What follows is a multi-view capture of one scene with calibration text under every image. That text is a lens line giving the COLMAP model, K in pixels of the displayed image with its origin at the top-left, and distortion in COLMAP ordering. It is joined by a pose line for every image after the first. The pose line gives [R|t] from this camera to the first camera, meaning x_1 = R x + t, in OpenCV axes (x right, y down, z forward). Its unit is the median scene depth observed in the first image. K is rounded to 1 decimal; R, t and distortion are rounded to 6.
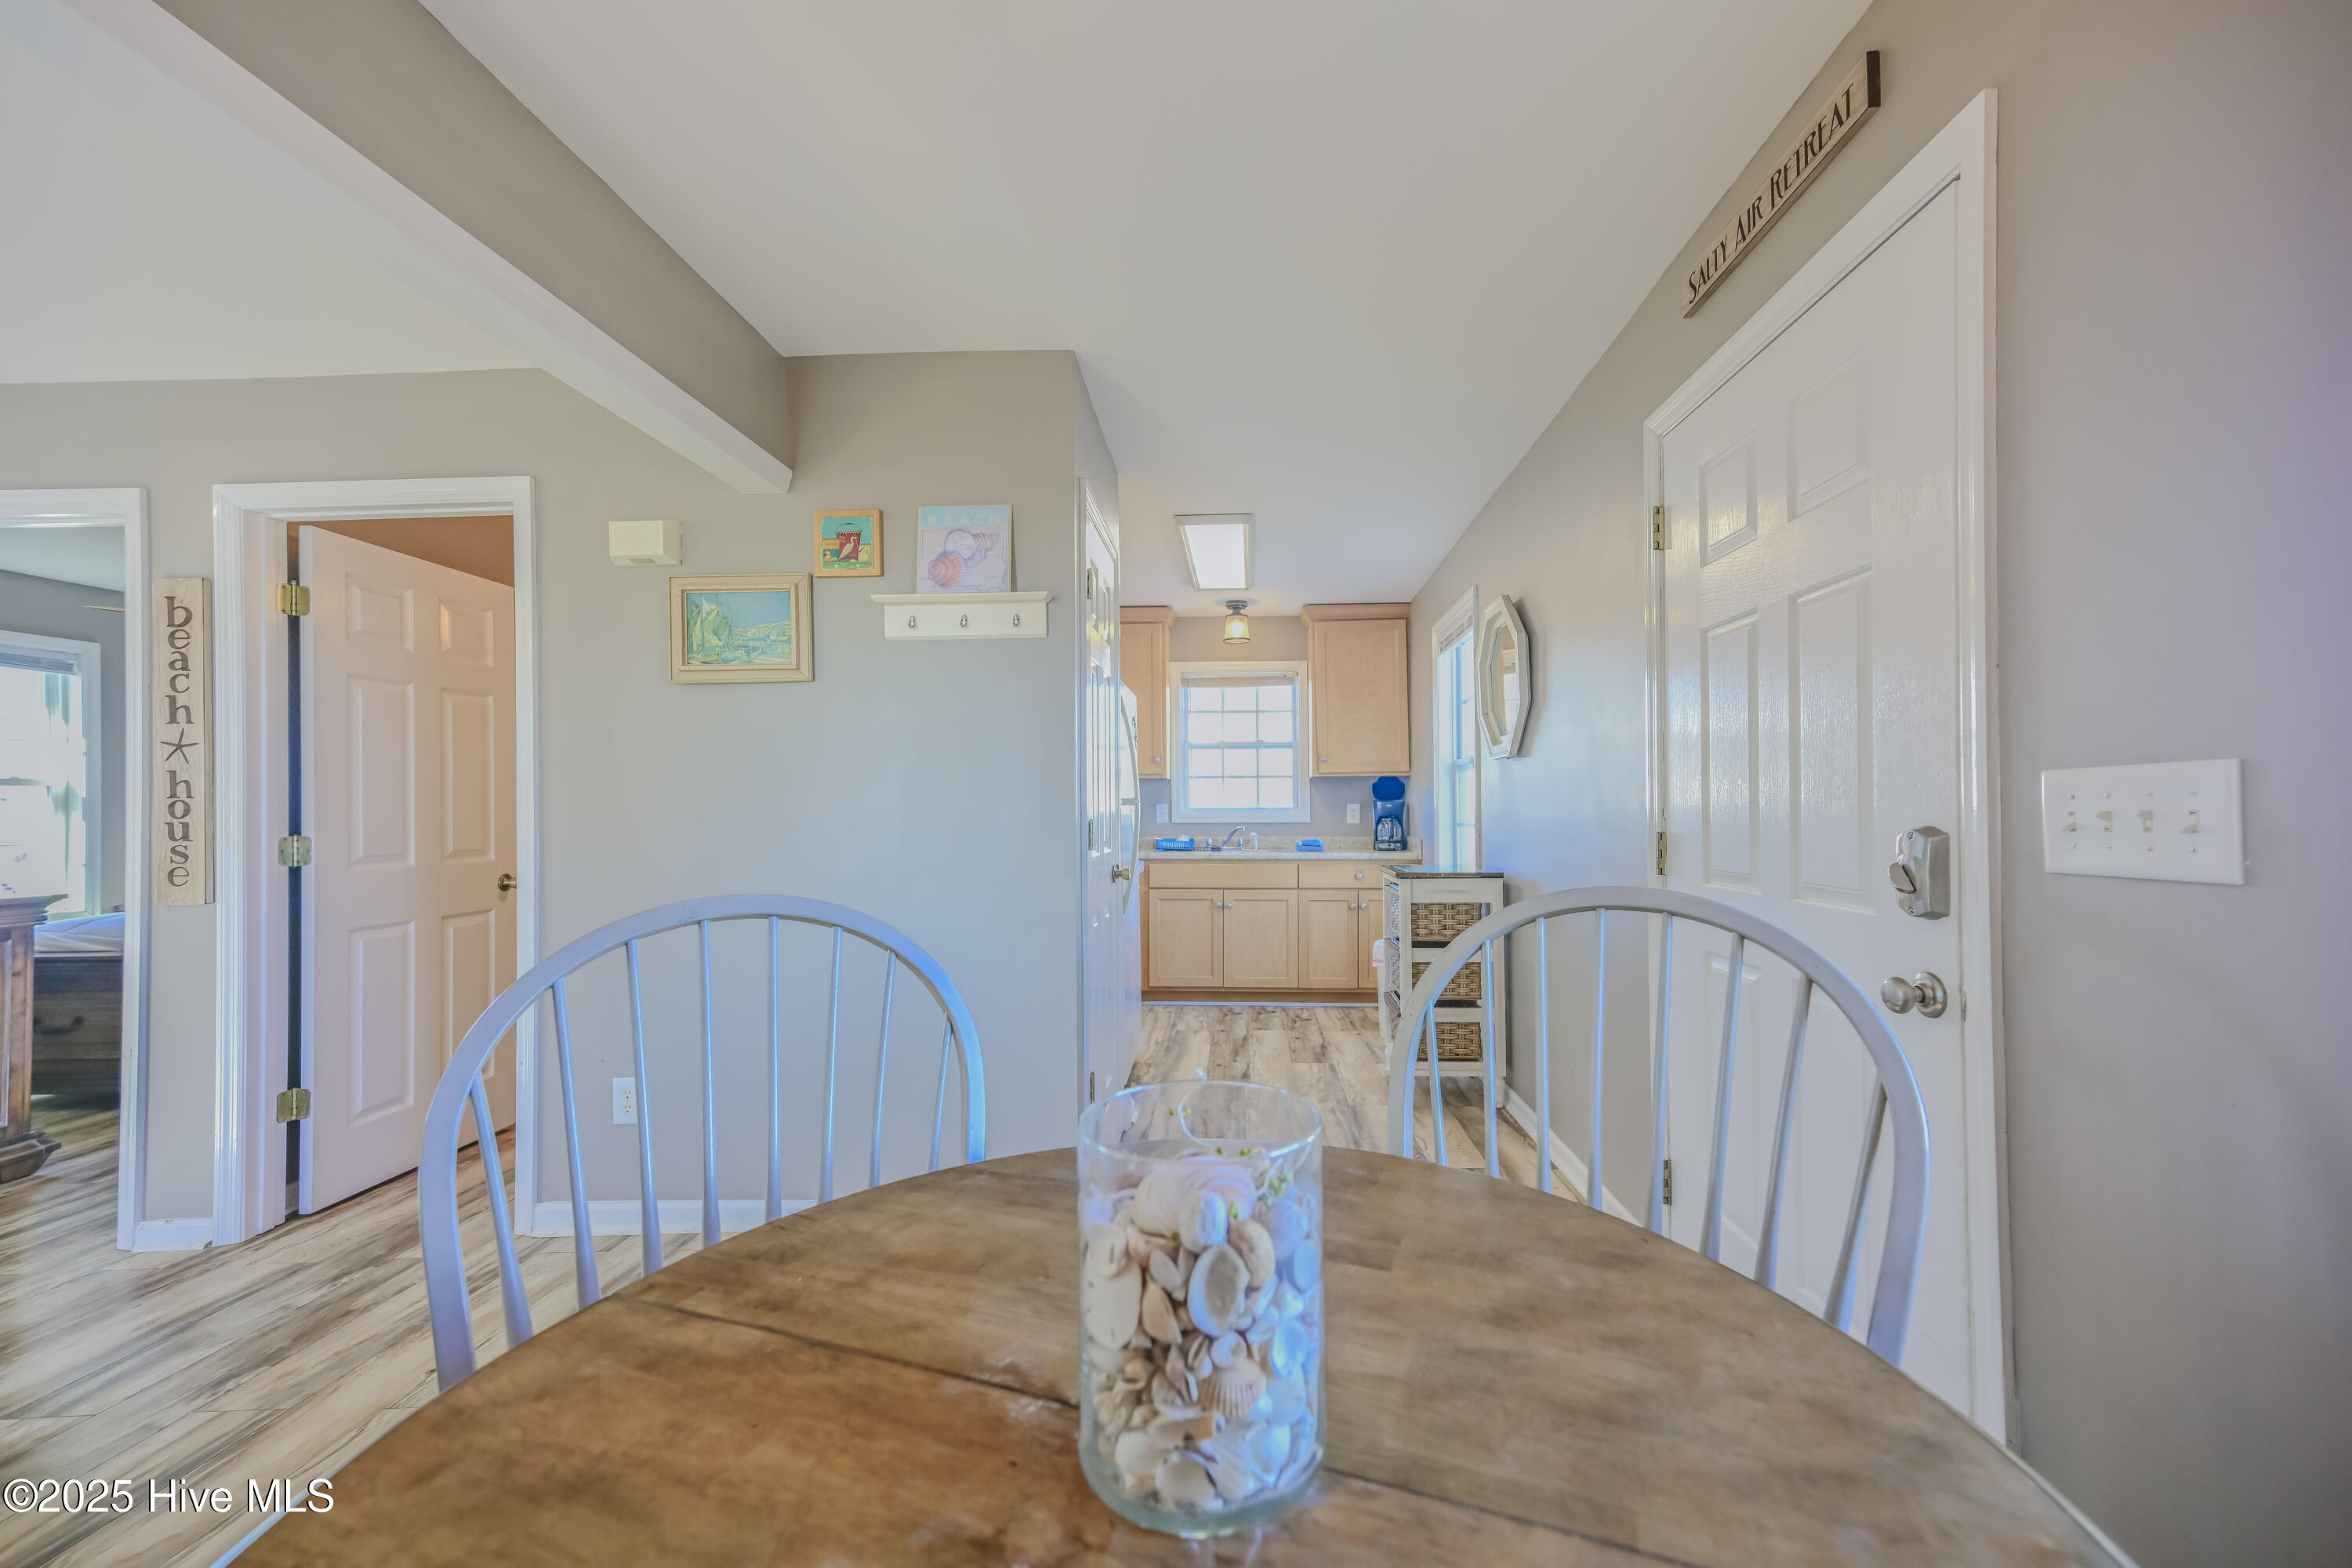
lens RADIAL K [[948.3, 0, 1192.5], [0, 948.3, 793.9], [0, 0, 1]] dist [0.017778, 0.002575]
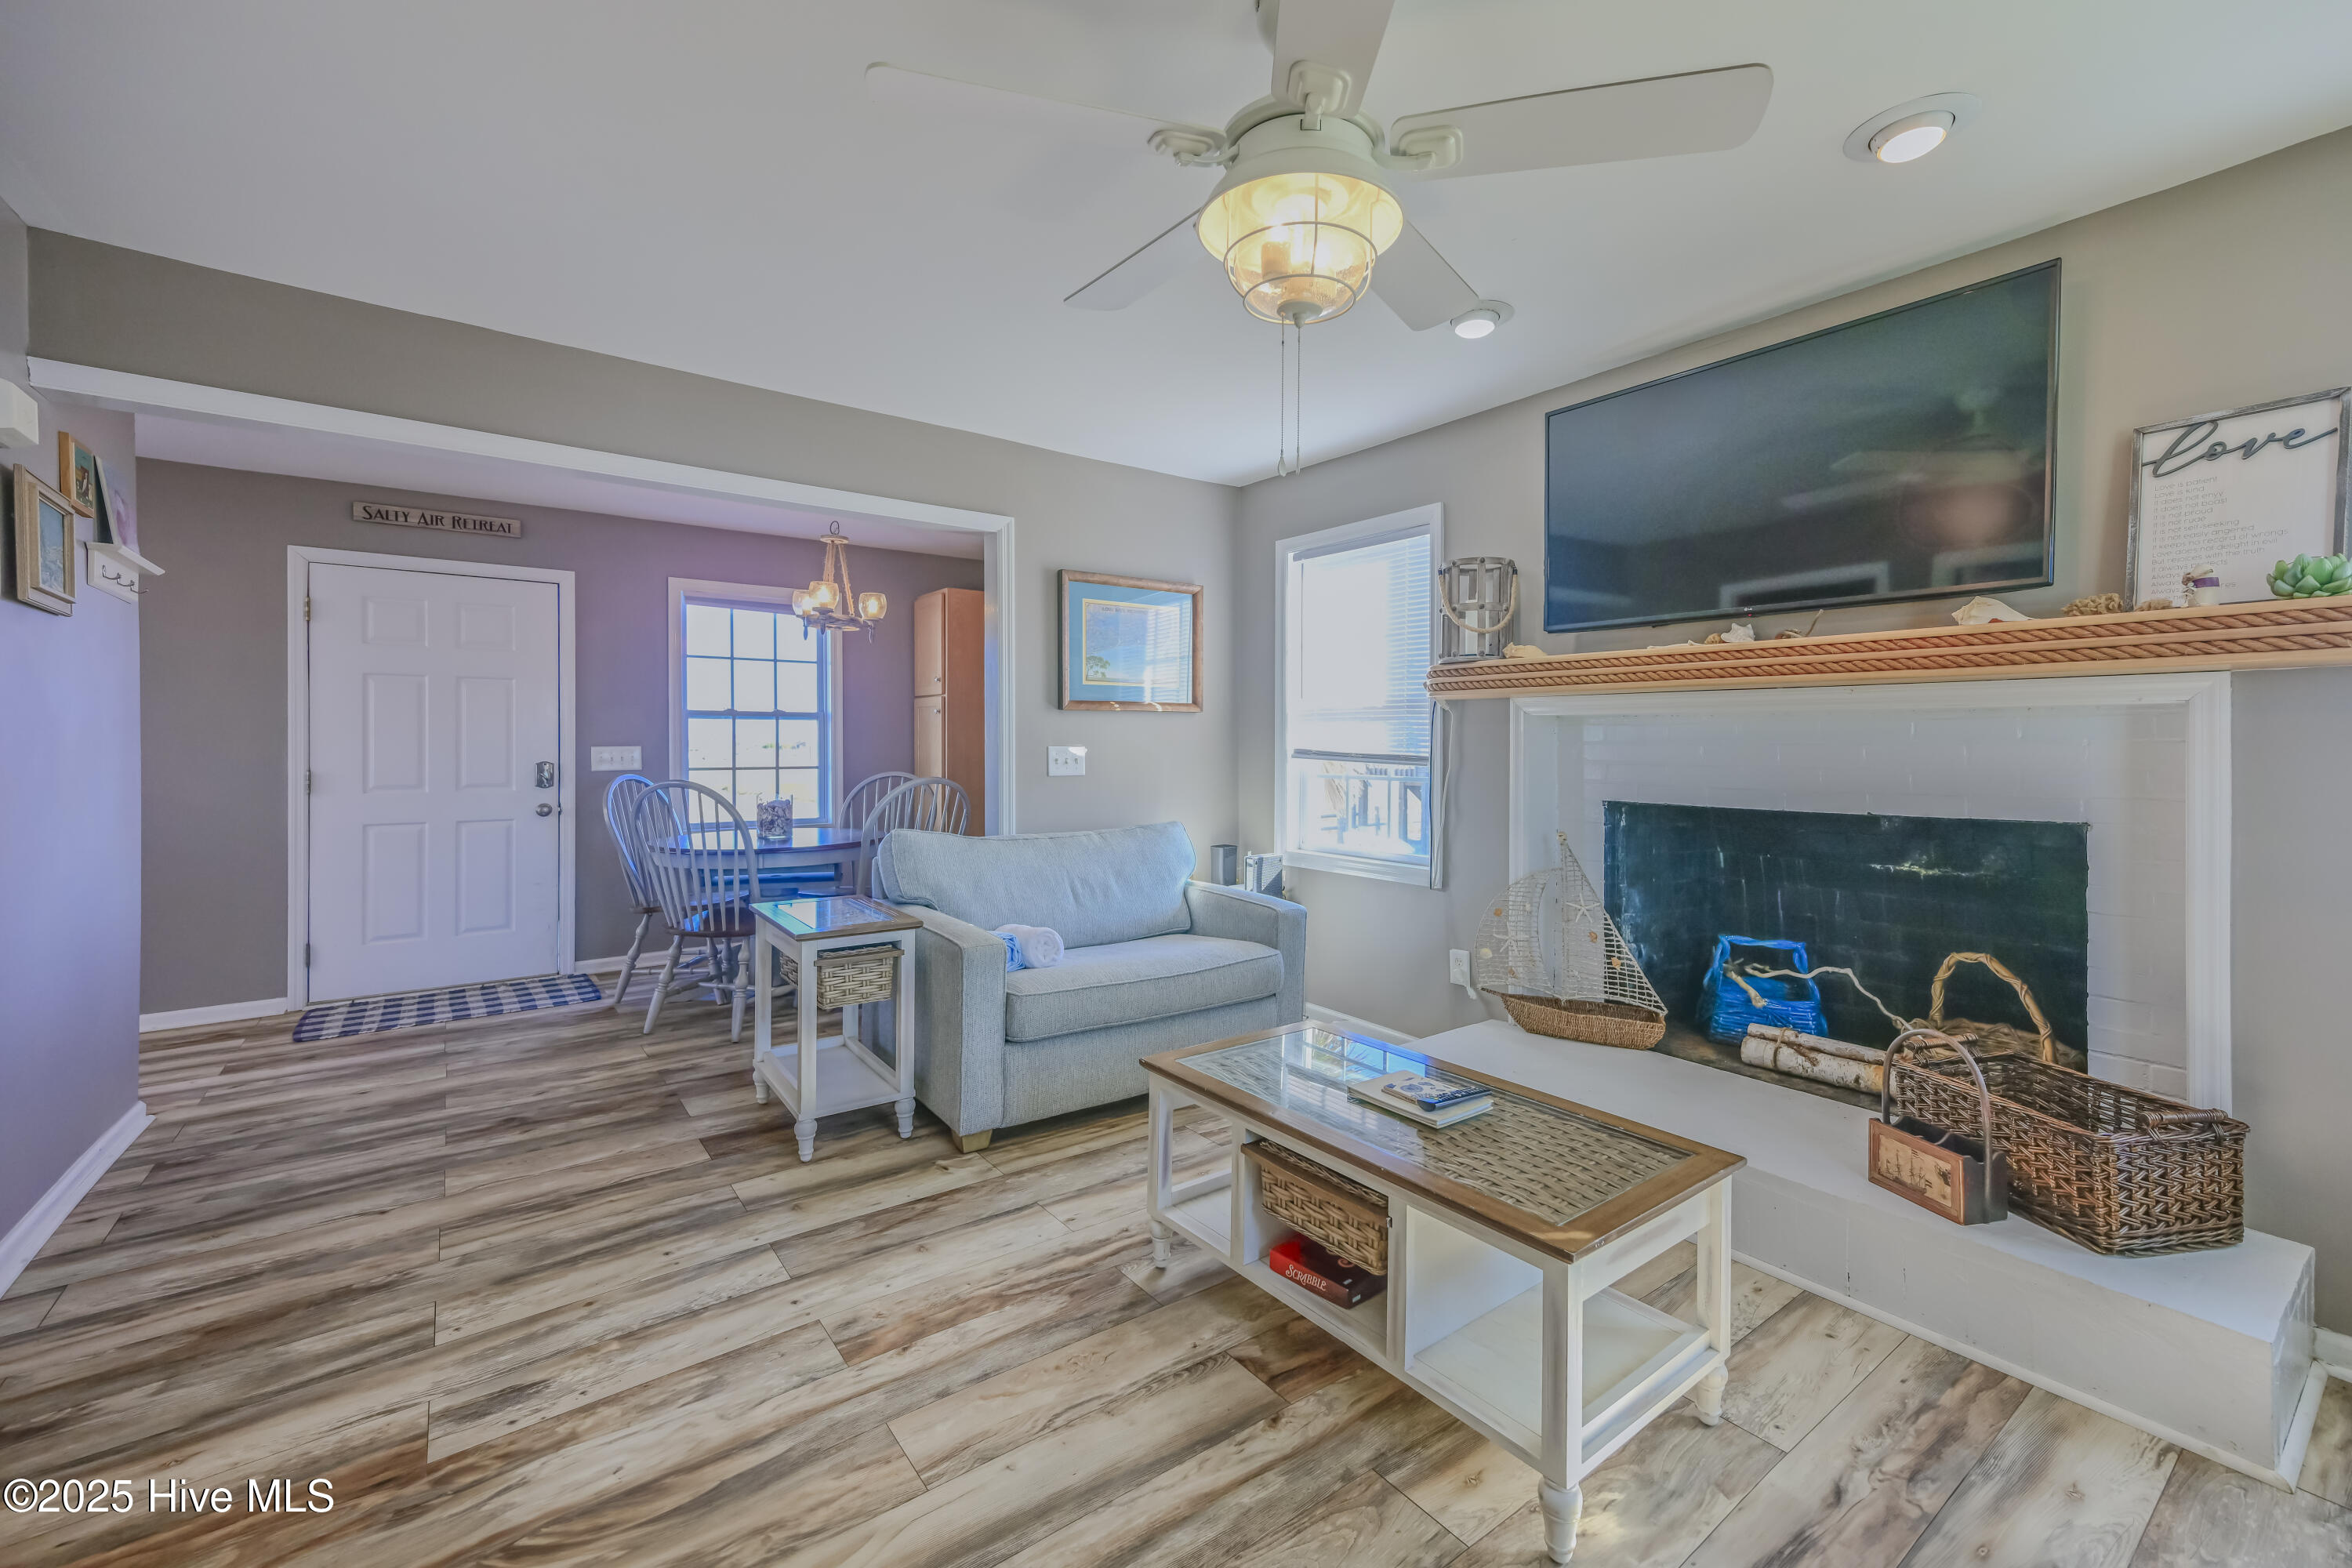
lens RADIAL K [[948.3, 0, 1175.5], [0, 948.3, 751.8], [0, 0, 1]] dist [0.017778, 0.002575]
pose [[-0.636077, 0.013736, 0.771504, -1.791899], [0.000266, 0.999845, -0.017582, 0.030568], [-0.771626, -0.010979, -0.635982, 0.766517]]
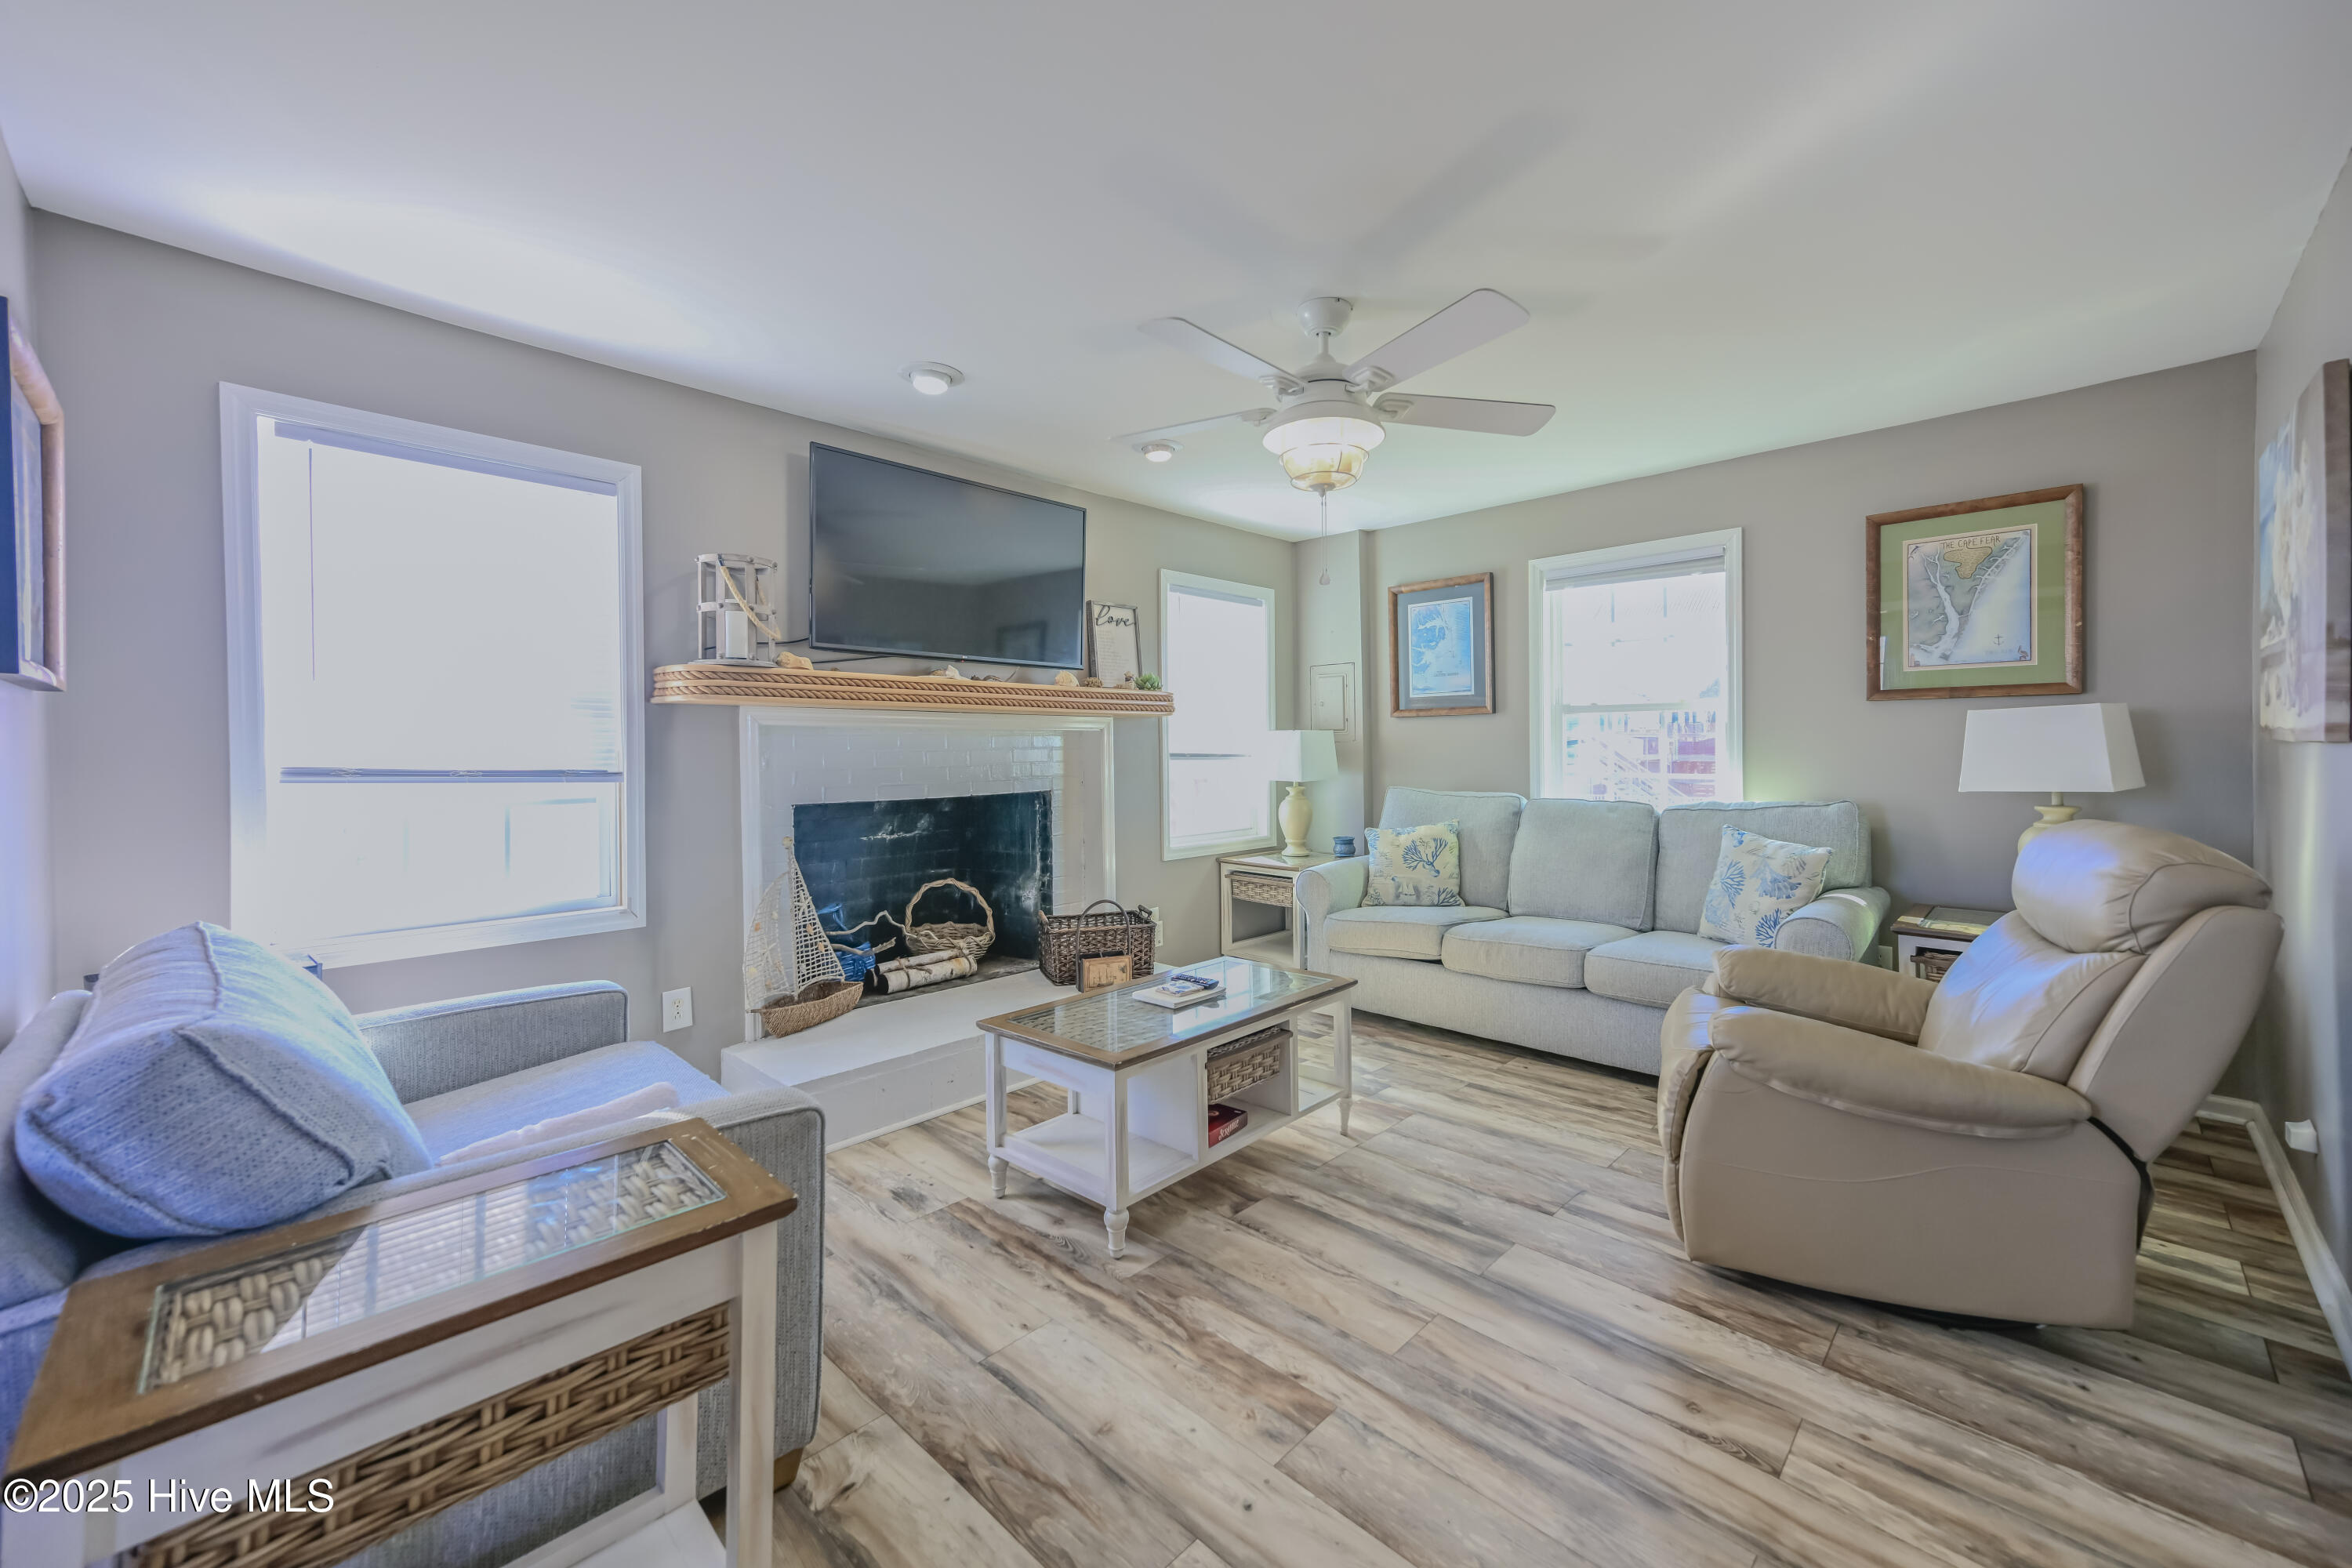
lens RADIAL K [[948.3, 0, 1209.2], [0, 948.3, 750.7], [0, 0, 1]] dist [0.017778, 0.002575]
pose [[-0.642587, 0.030094, -0.765622, -0.549206], [0.036725, 0.999290, 0.008455, 0.006439], [0.765332, -0.022685, -0.643235, 0.866968]]
